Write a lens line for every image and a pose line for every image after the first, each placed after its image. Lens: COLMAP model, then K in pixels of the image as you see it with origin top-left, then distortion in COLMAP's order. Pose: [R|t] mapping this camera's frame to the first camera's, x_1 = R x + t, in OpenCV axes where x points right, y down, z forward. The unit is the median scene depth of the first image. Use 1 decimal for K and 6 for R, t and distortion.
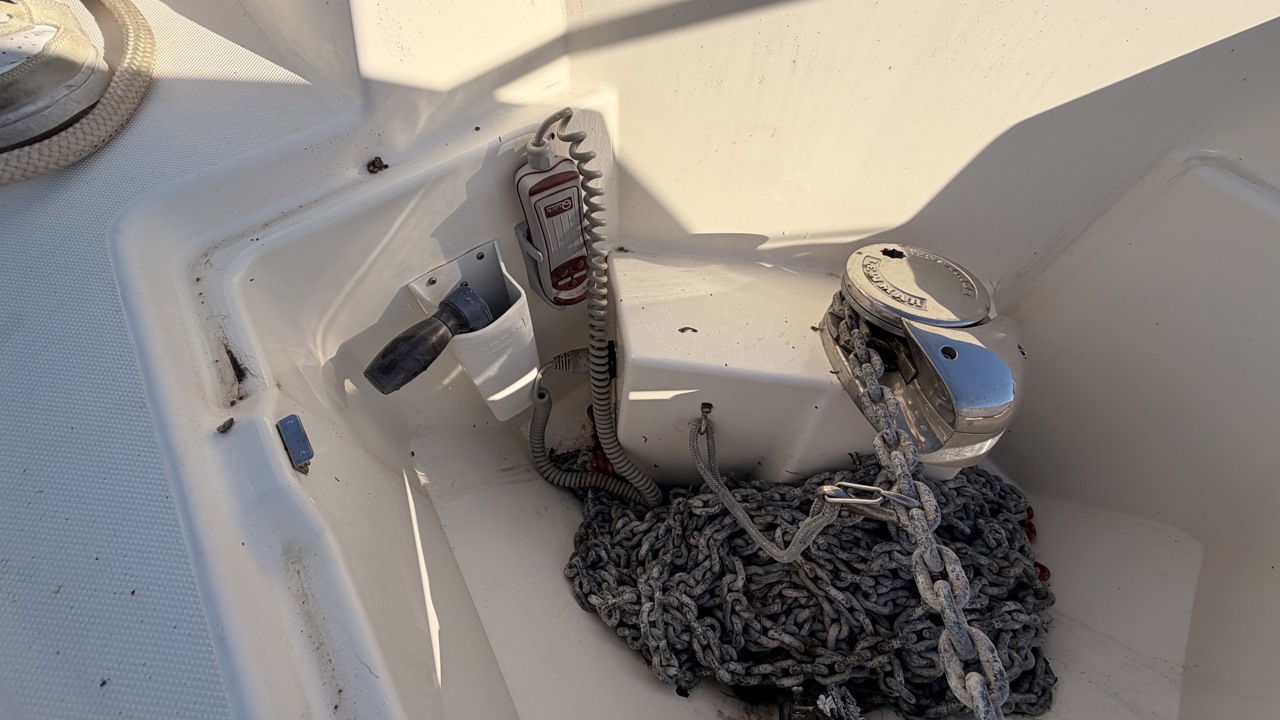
lens RADIAL K [[510.5, 0, 634.6], [0, 510.5, 360.8], [0, 0, 1]] dist [-0.000129, 0.000122]
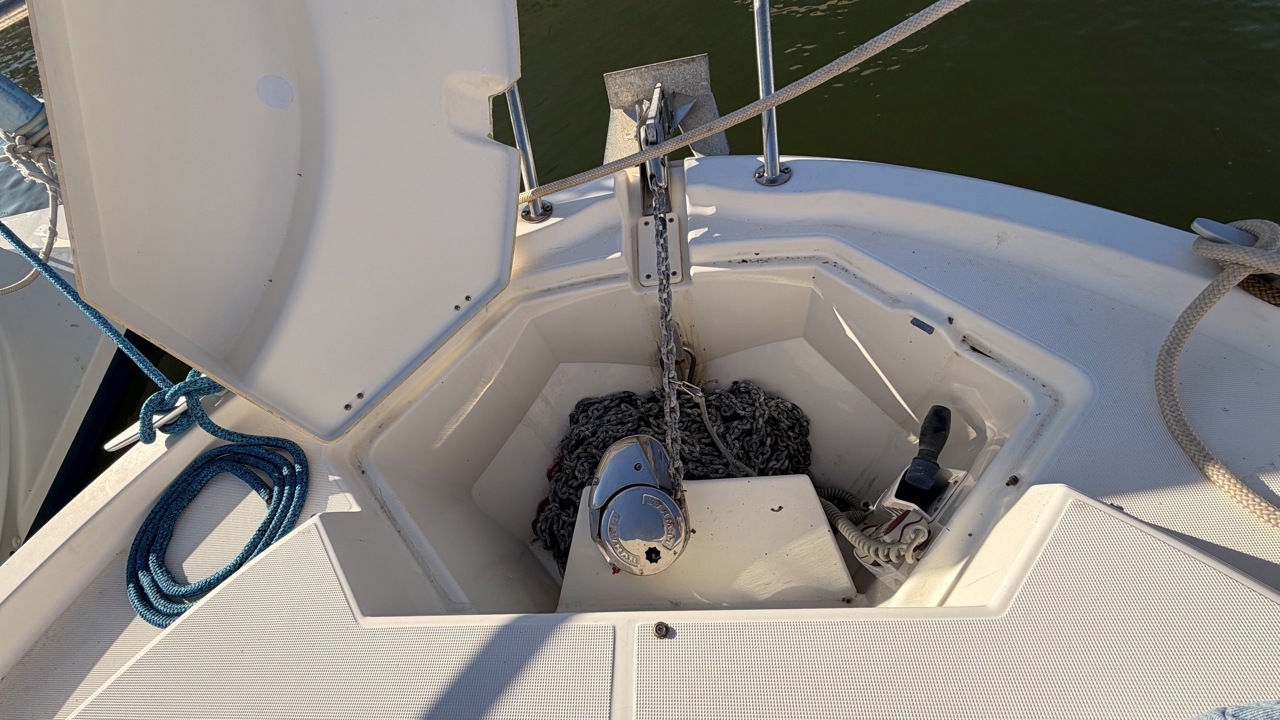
lens RADIAL K [[510.5, 0, 634.6], [0, 510.5, 360.8], [0, 0, 1]] dist [-0.000129, 0.000122]
pose [[-0.979303, 0.185686, 0.080535, 0.506287], [-0.019329, -0.481888, 0.876020, -1.886684], [0.201473, 0.856332, 0.475503, -0.318138]]
